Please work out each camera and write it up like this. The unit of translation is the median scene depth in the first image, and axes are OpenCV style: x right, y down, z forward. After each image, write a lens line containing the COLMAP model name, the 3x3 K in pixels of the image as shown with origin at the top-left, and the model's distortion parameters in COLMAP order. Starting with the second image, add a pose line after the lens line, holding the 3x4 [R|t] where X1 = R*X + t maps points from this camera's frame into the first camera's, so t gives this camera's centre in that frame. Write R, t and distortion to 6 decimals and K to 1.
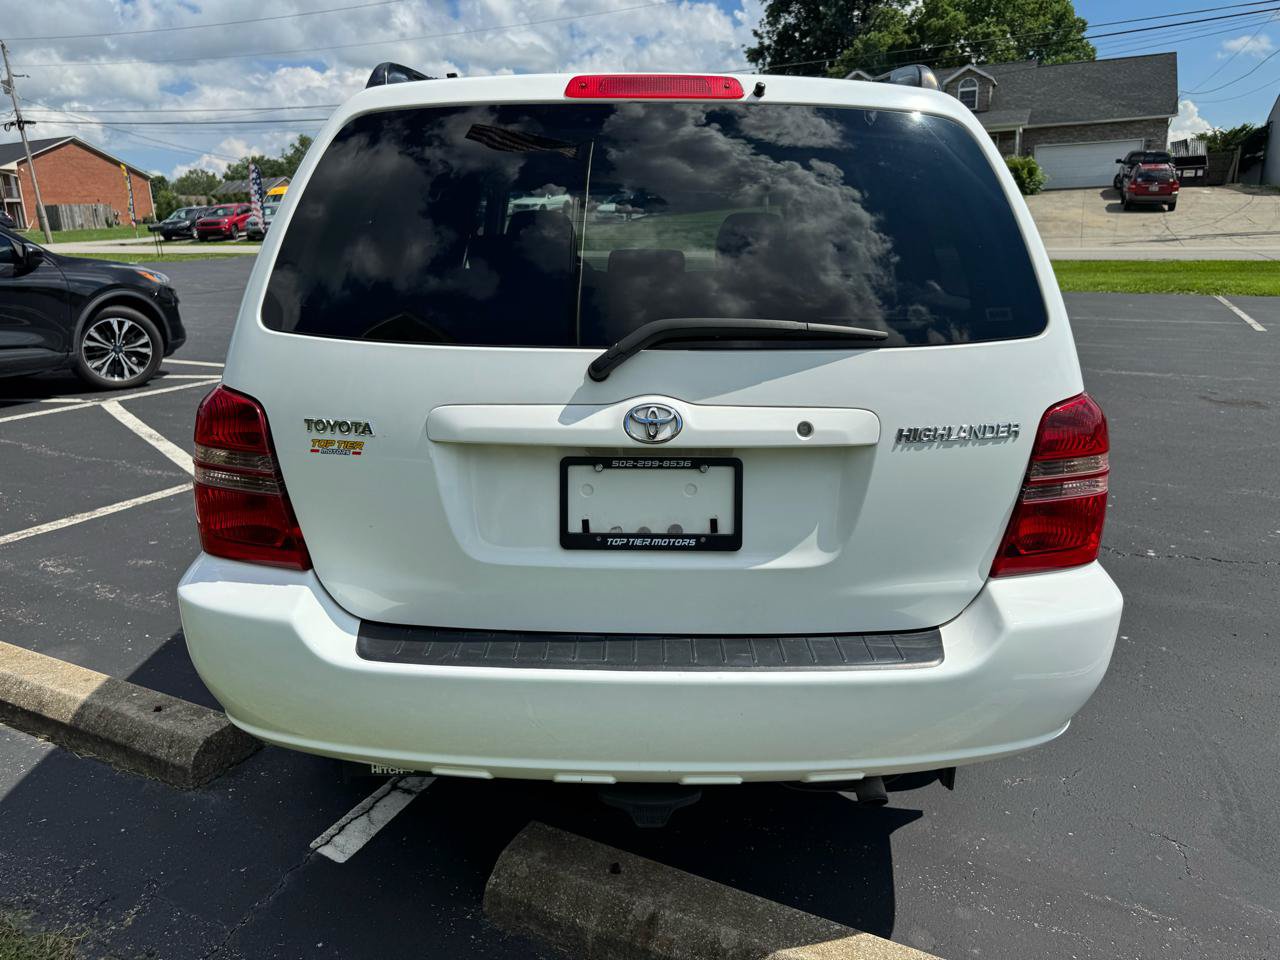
lens RADIAL K [[929.2, 0, 644.6], [0, 929.2, 456.0], [0, 0, 1]] dist [0.007745, -0.003646]
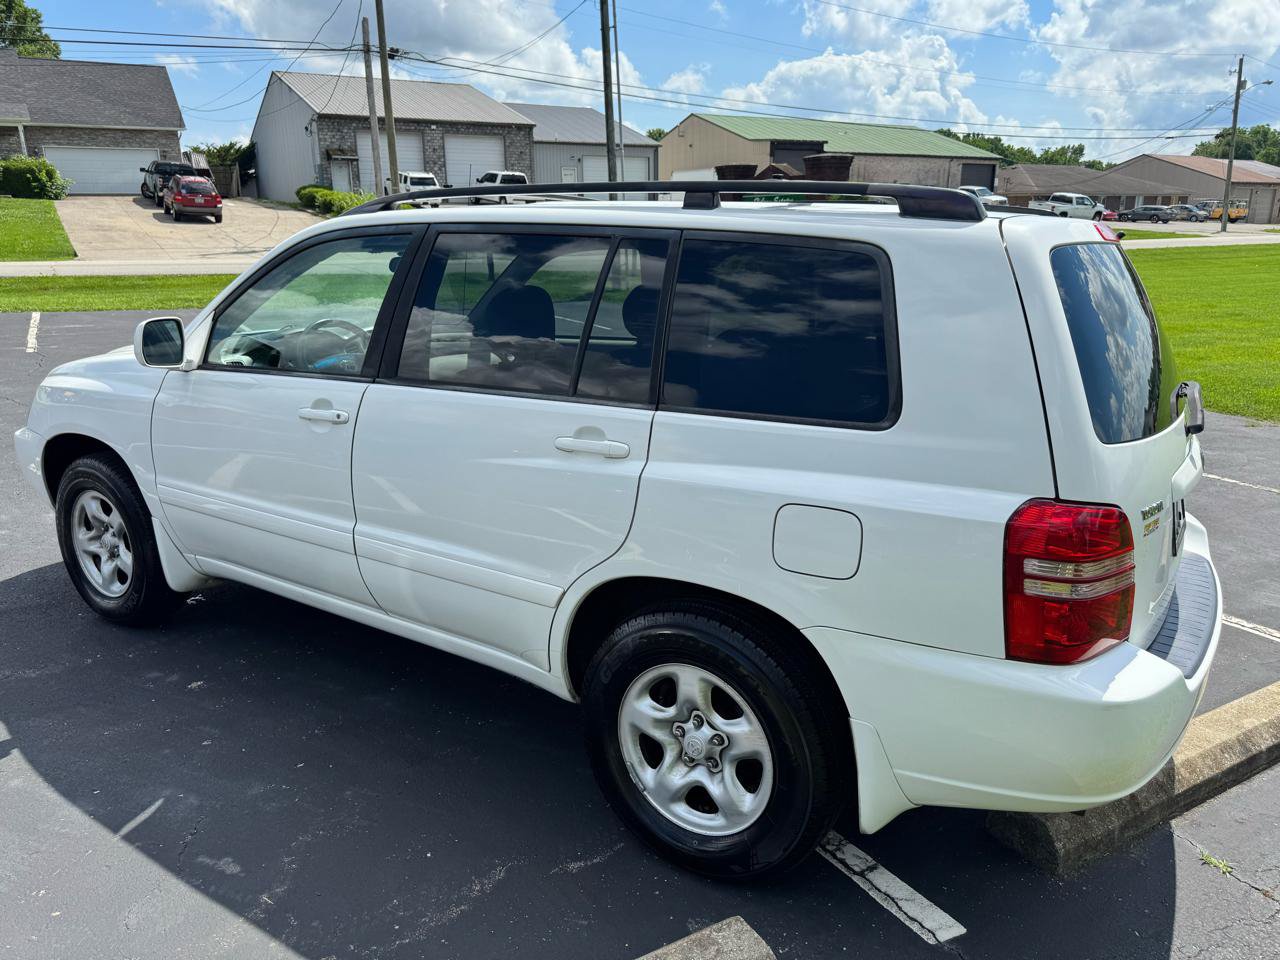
lens RADIAL K [[929.2, 0, 644.6], [0, 929.2, 456.0], [0, 0, 1]] dist [0.007745, -0.003646]
pose [[0.534496, -0.187313, 0.824153, -0.092441], [0.189890, 0.976816, 0.098859, -0.018800], [-0.823563, 0.103658, 0.557673, 0.047024]]
